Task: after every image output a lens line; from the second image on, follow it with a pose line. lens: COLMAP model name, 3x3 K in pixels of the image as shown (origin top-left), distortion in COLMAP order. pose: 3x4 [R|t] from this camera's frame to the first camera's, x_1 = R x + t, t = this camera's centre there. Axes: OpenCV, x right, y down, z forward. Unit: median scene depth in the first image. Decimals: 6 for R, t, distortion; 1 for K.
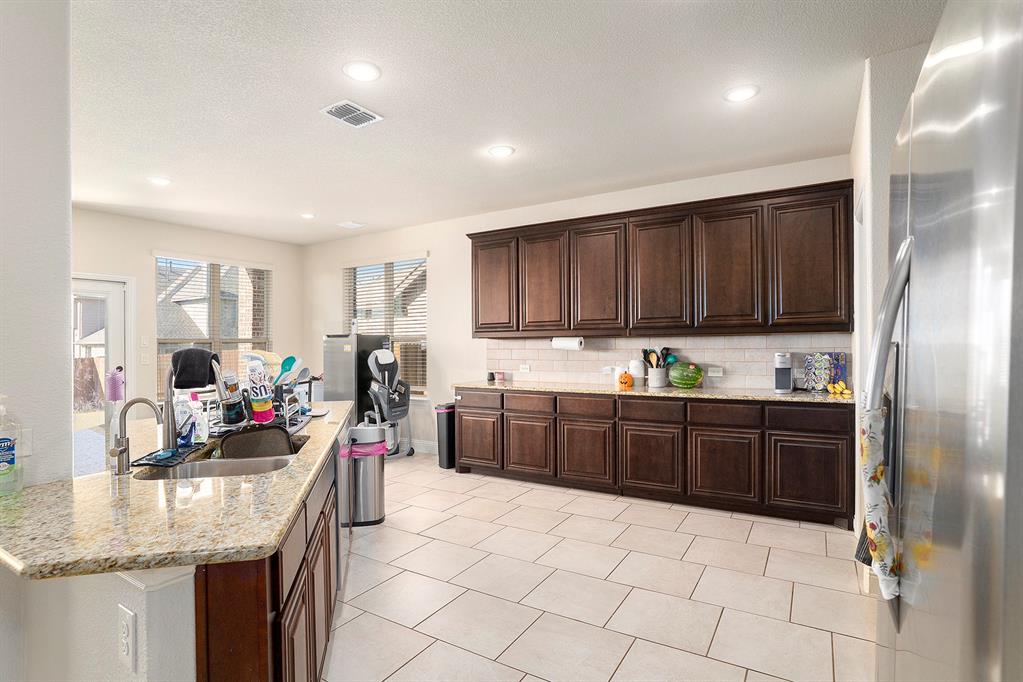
lens RADIAL K [[506.6, 0, 516.5], [0, 506.6, 347.7], [0, 0, 1]] dist [-0.059543, 0.005674]
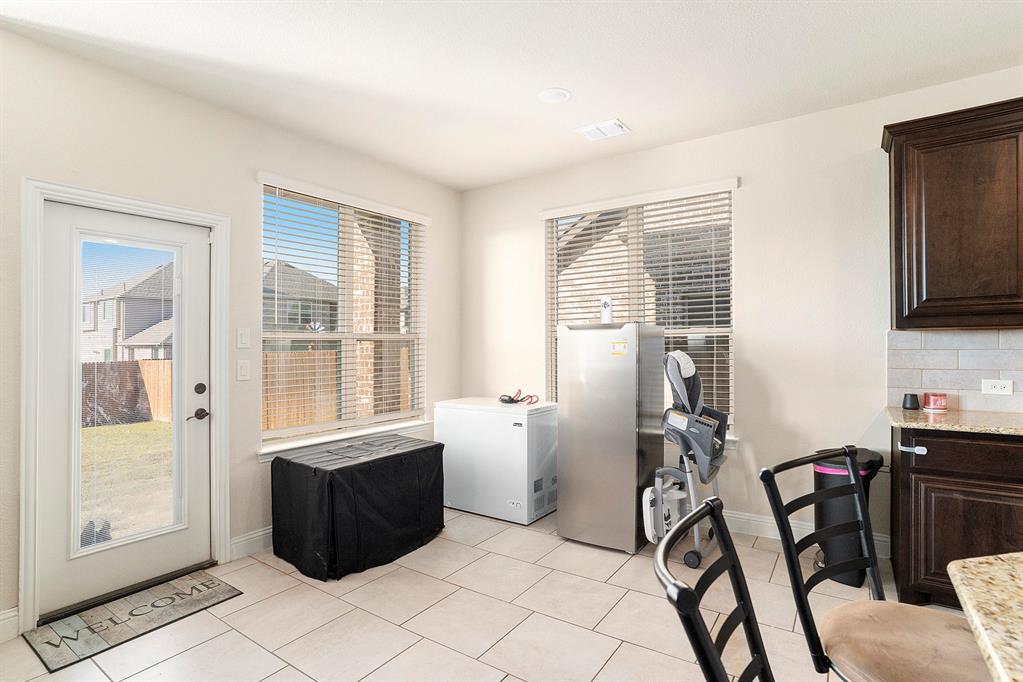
lens RADIAL K [[506.6, 0, 507.2], [0, 506.6, 342.9], [0, 0, 1]] dist [-0.059543, 0.005674]
pose [[0.997789, -0.006275, -0.066161, -0.343169], [0.005774, 0.999953, -0.007761, -0.001467], [0.066207, 0.007362, 0.997779, 0.373087]]
